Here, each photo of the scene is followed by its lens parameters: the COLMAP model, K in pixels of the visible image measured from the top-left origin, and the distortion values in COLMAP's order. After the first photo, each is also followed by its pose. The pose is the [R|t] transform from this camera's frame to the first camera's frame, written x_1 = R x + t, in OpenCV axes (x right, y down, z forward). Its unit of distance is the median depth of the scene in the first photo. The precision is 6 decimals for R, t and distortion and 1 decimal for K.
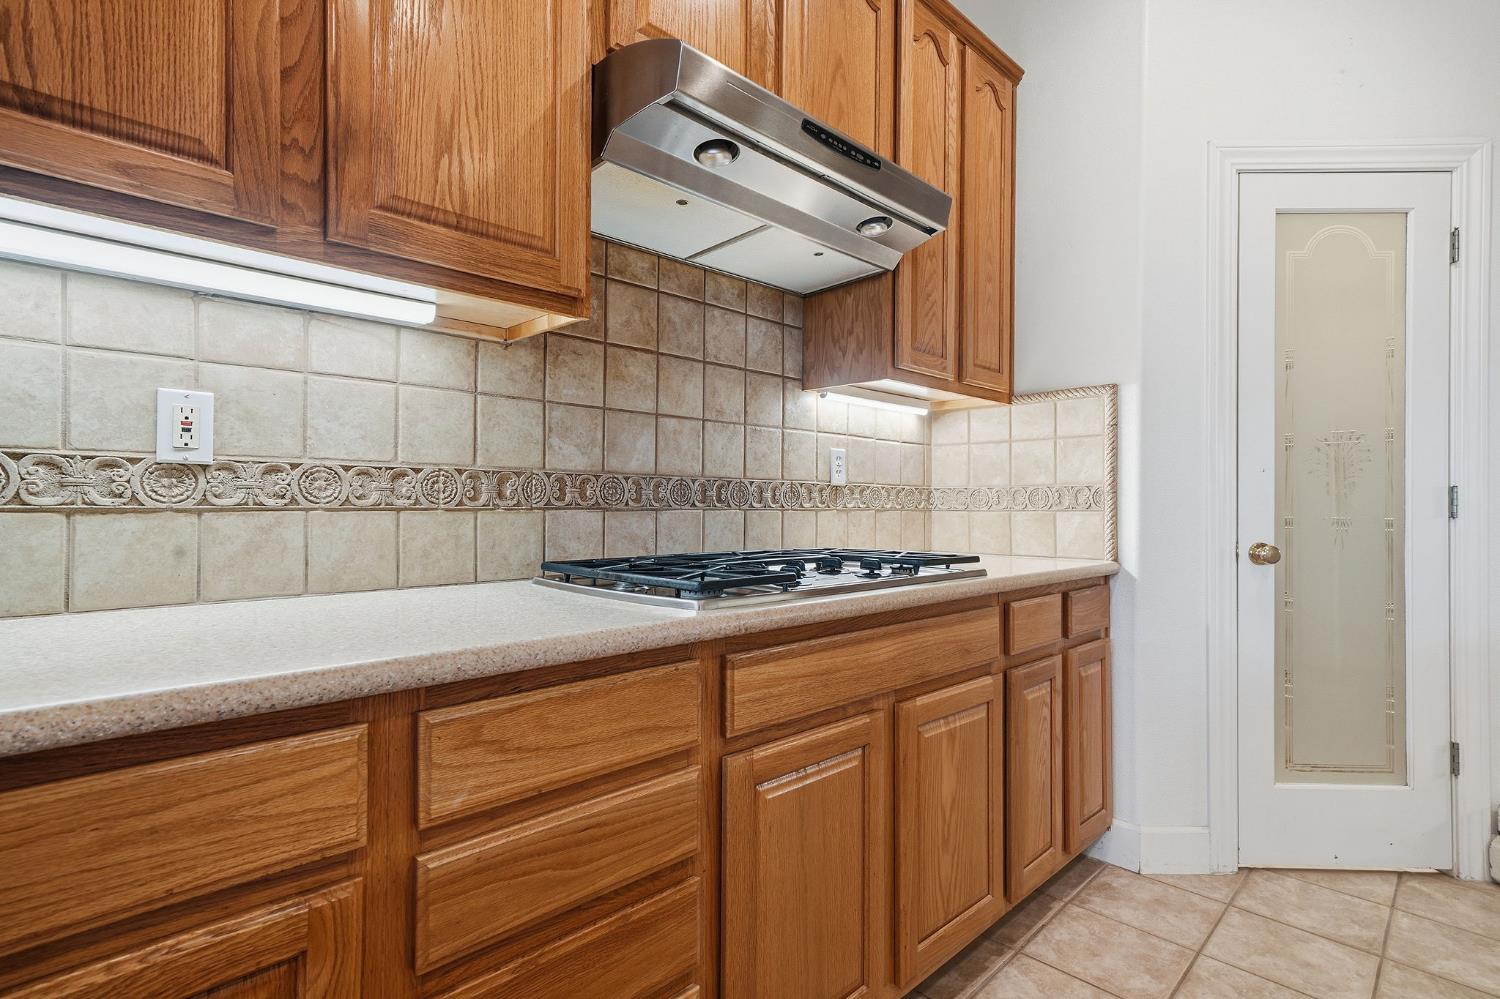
lens RADIAL K [[686.4, 0, 744.4], [0, 686.4, 498.8], [0, 0, 1]] dist [0.008339, 0.000425]
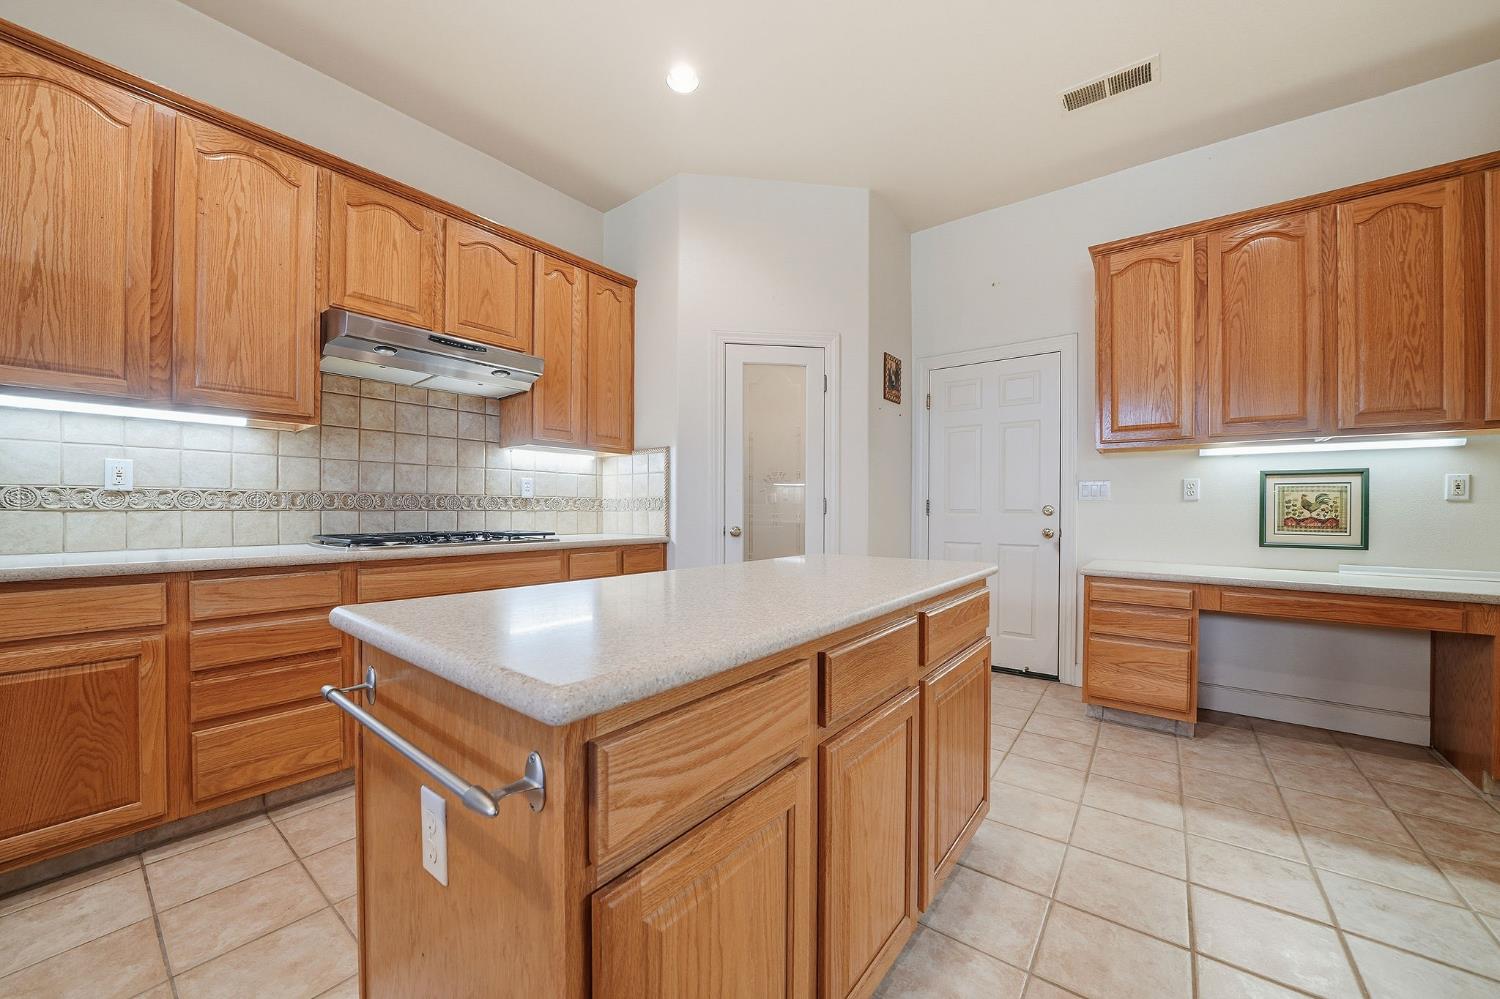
lens RADIAL K [[549.3, 0, 778.2], [0, 549.3, 508.8], [0, 0, 1]] dist [-0.014572, 0.000041]
pose [[0.994114, -0.003046, 0.108293, 1.066212], [0.002327, 0.999974, 0.006773, 0.003209], [-0.108311, -0.006482, 0.994096, -0.924557]]
